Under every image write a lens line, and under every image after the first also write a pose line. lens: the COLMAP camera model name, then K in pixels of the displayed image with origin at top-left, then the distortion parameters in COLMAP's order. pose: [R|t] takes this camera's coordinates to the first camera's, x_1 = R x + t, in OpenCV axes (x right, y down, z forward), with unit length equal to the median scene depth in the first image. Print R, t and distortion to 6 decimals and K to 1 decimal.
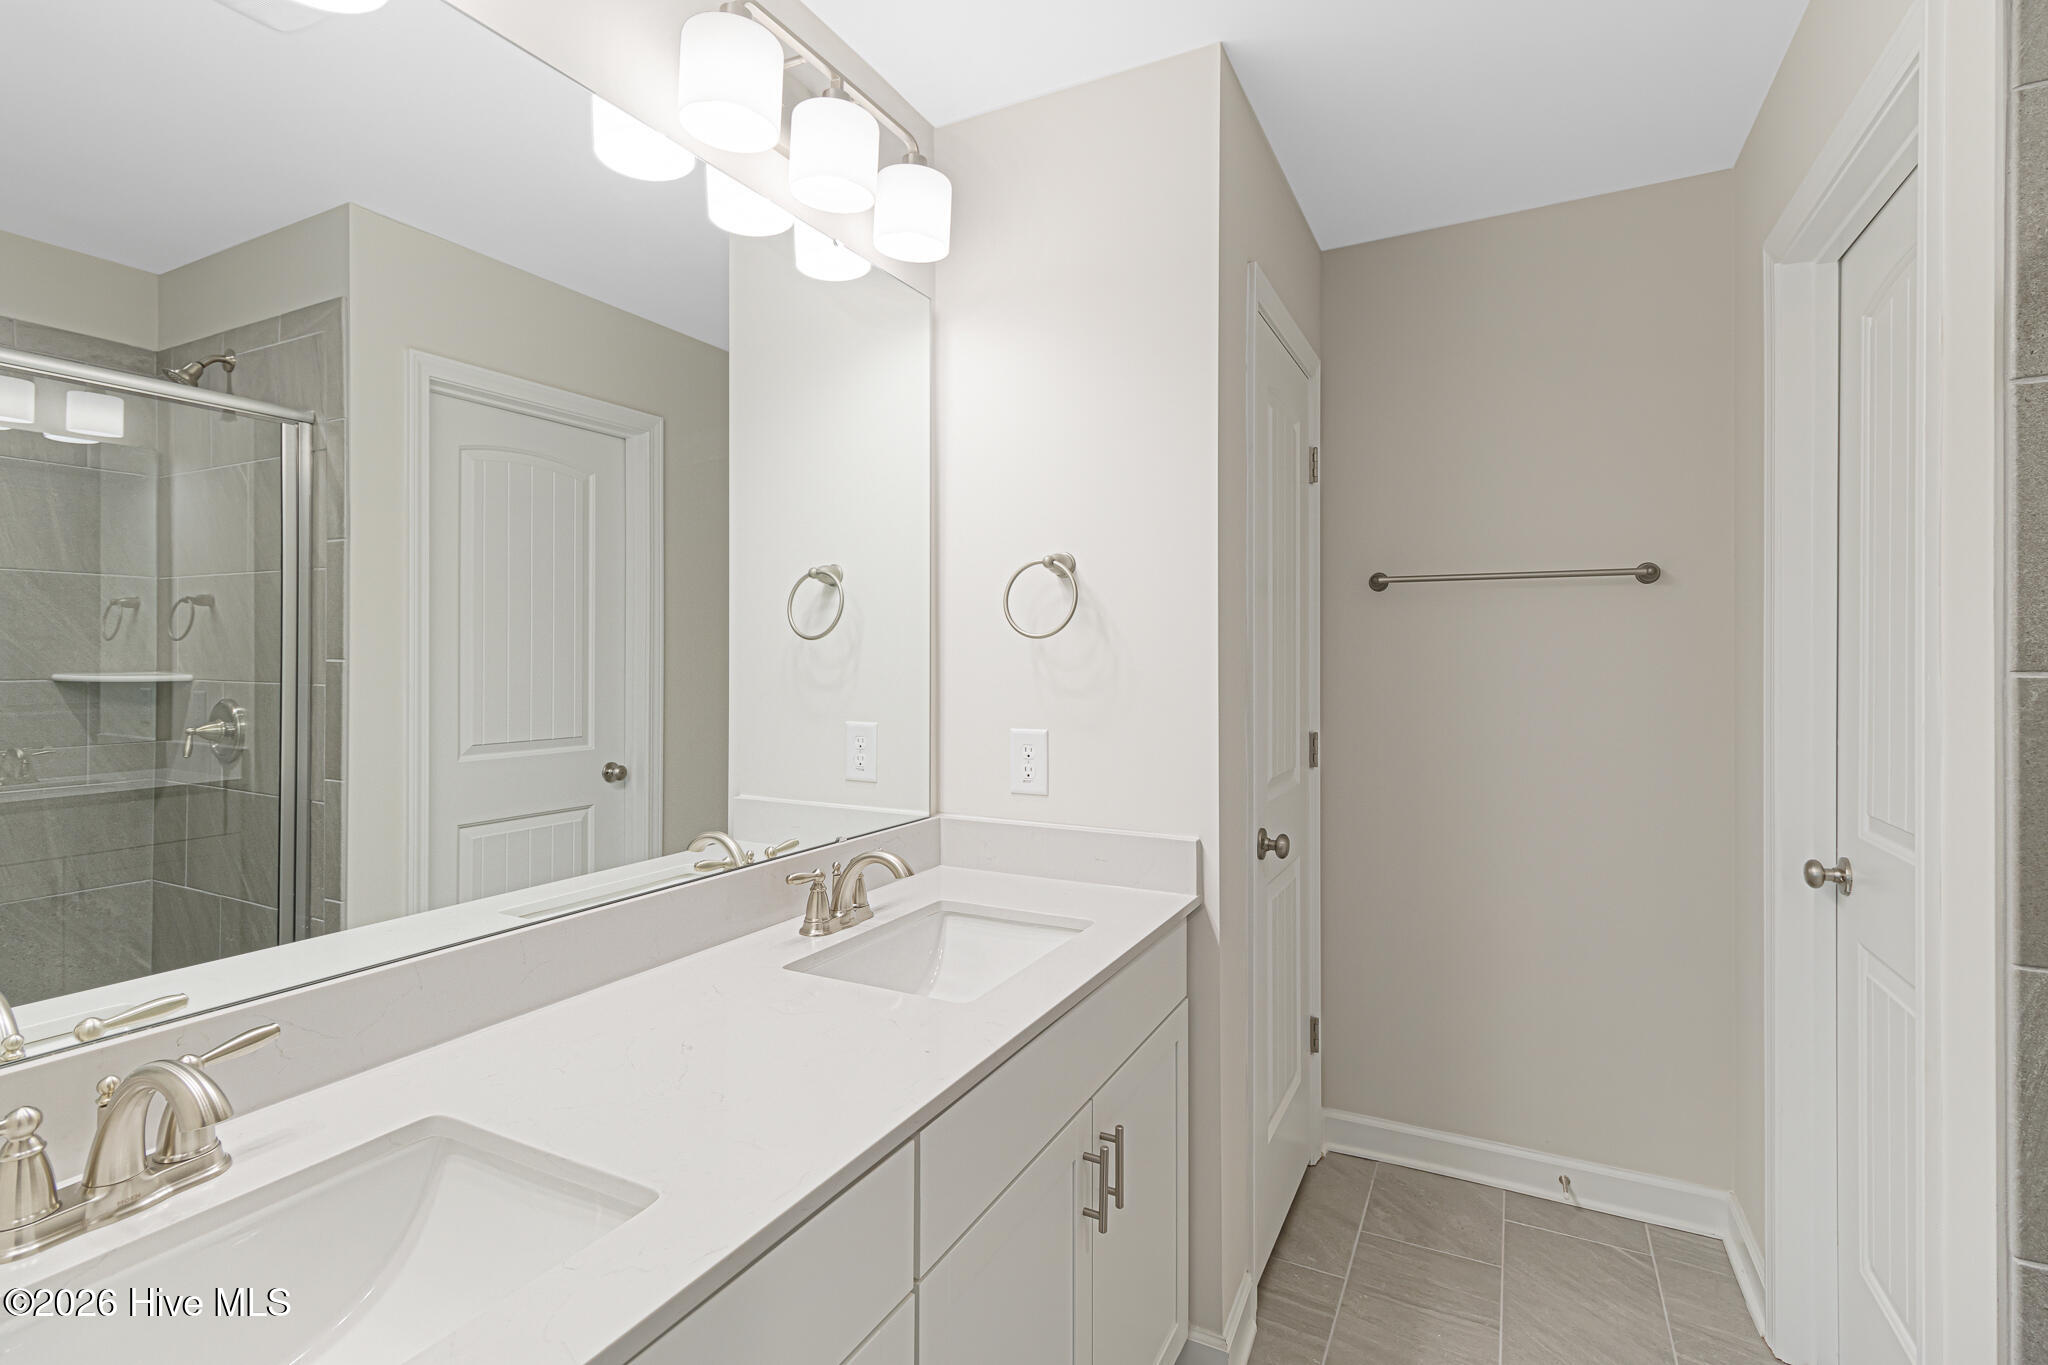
lens RADIAL K [[964.3, 0, 1016.6], [0, 964.3, 664.9], [0, 0, 1]] dist [0.008750, -0.000508]
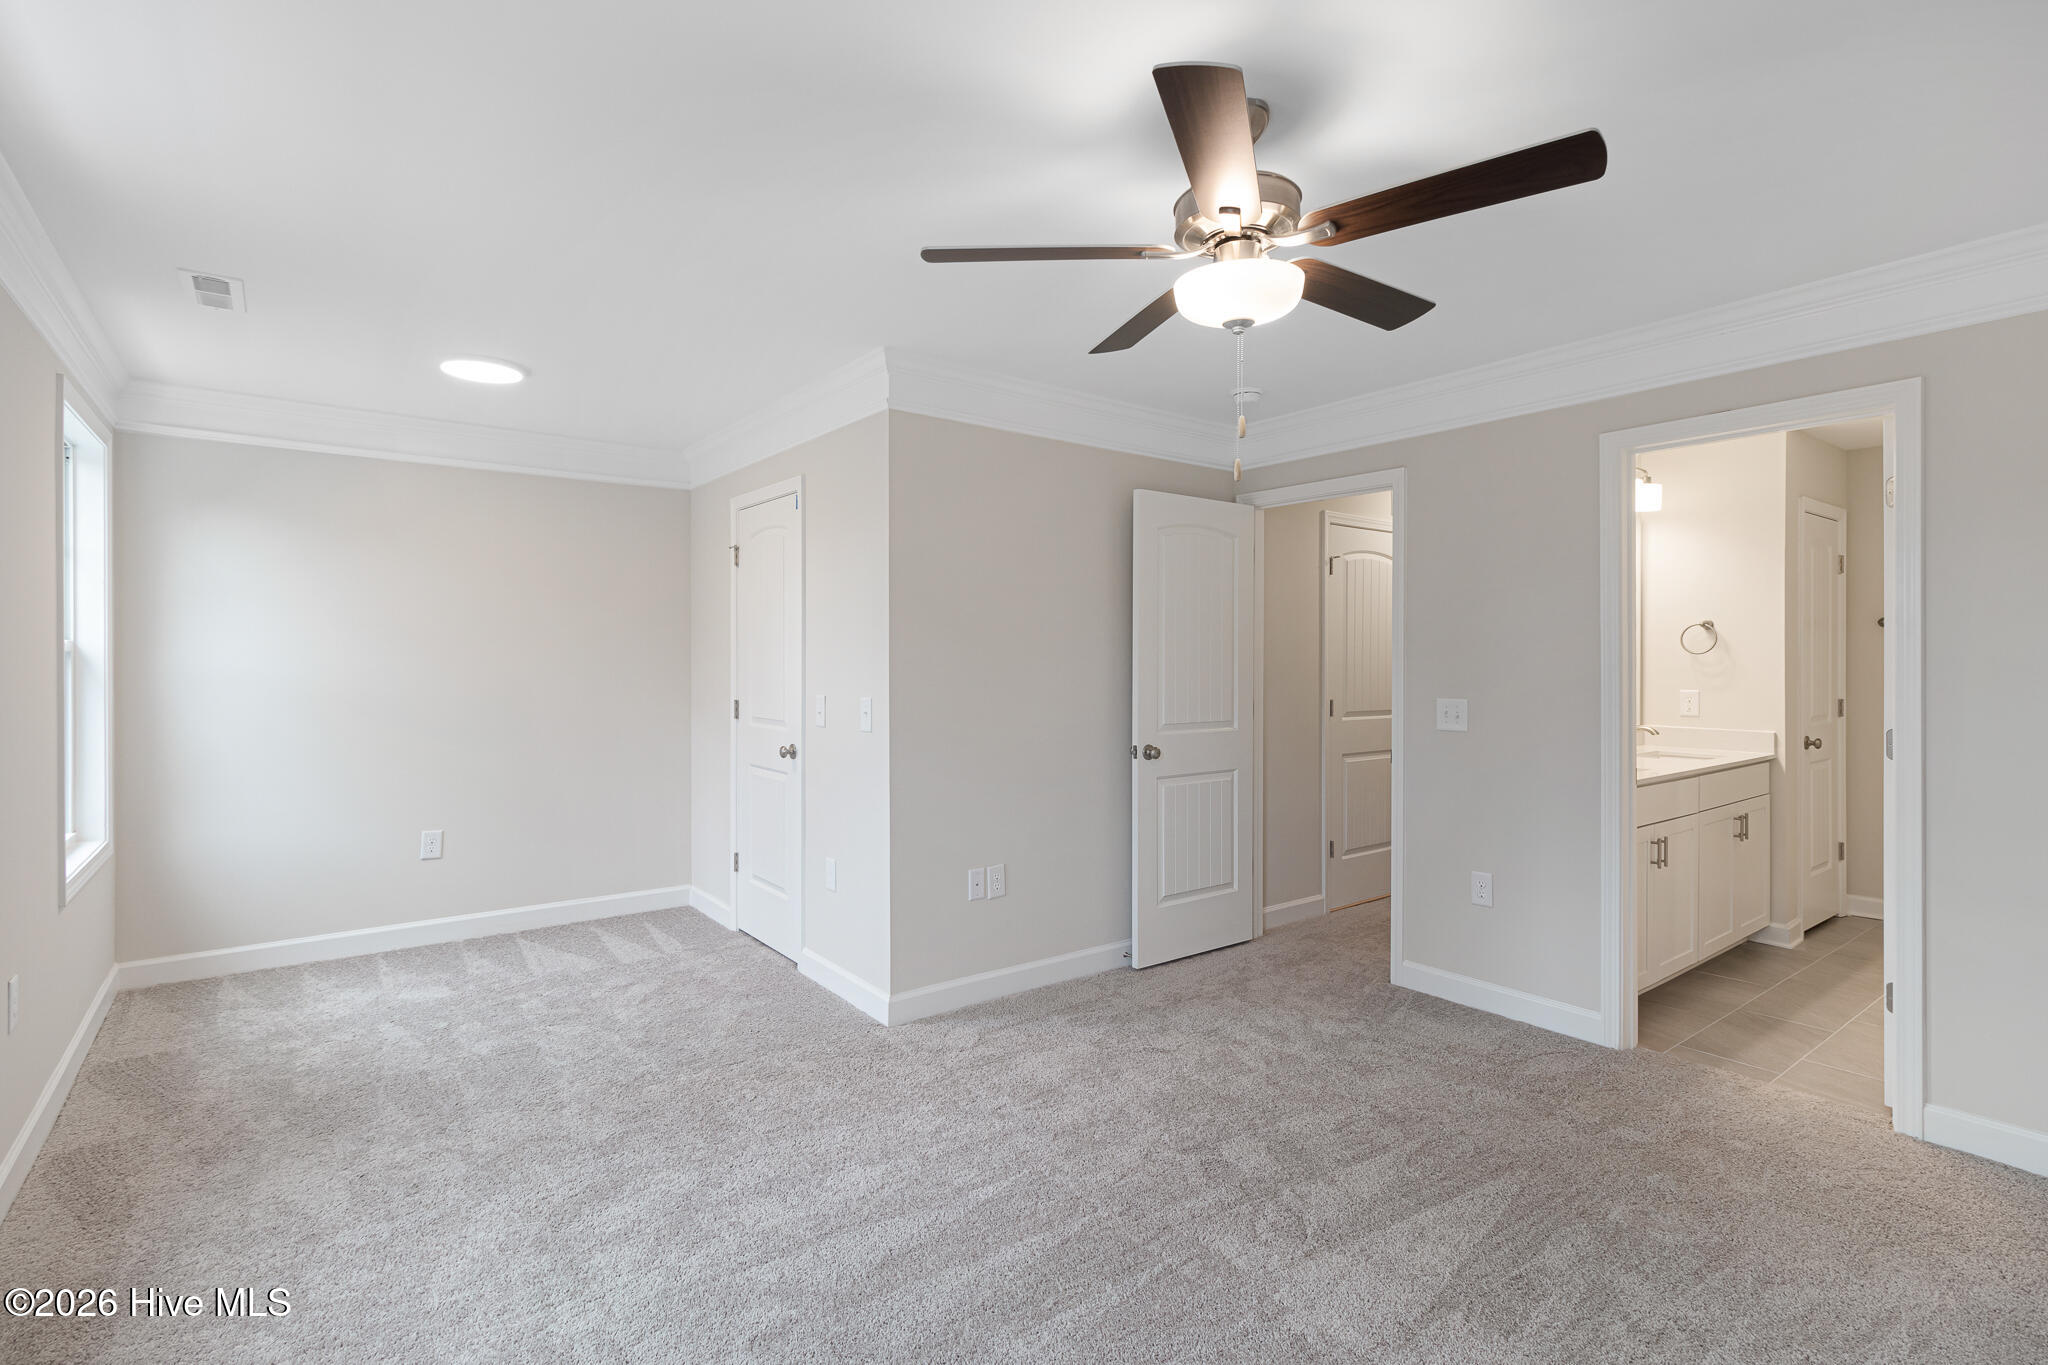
lens RADIAL K [[964.3, 0, 1040.5], [0, 964.3, 681.0], [0, 0, 1]] dist [0.008750, -0.000508]
pose [[0.908311, 0.000293, -0.418296, -0.440451], [0.002305, 0.999981, 0.005705, 0.022059], [0.418289, -0.006146, 0.908293, -1.870946]]
